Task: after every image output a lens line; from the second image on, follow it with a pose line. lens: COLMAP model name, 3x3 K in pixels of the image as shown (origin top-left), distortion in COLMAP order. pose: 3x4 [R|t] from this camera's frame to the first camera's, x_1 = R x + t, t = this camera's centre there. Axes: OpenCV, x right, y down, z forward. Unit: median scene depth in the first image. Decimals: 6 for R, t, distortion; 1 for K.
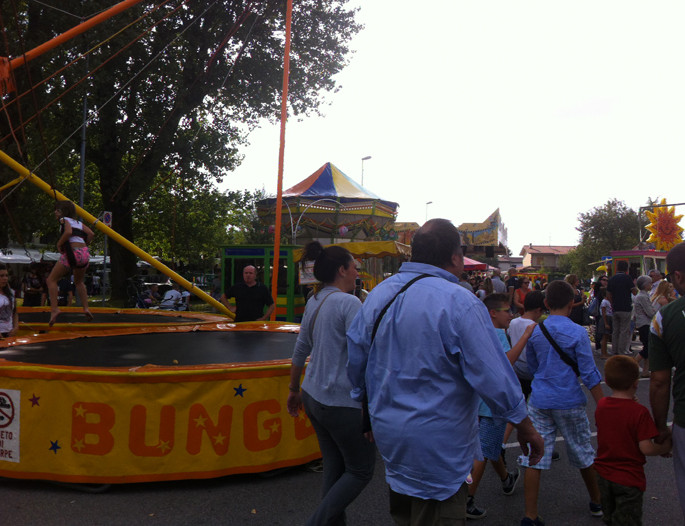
lens RADIAL K [[683.8, 0, 343.6], [0, 683.8, 247.9], [0, 0, 1]] dist [0.099099, -0.321230]
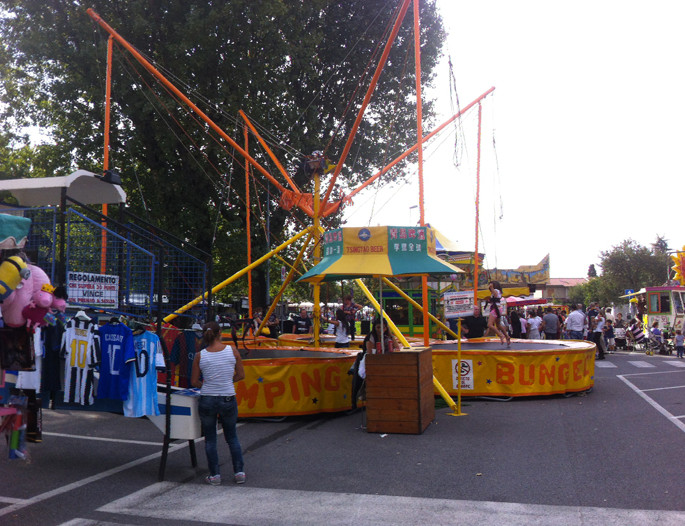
lens RADIAL K [[683.8, 0, 343.6], [0, 683.8, 247.9], [0, 0, 1]] dist [0.099099, -0.321230]
pose [[0.999815, -0.018854, 0.003905, -0.177220], [0.019025, 0.998575, -0.049869, -0.014934], [-0.002959, 0.049934, 0.998748, -0.281308]]
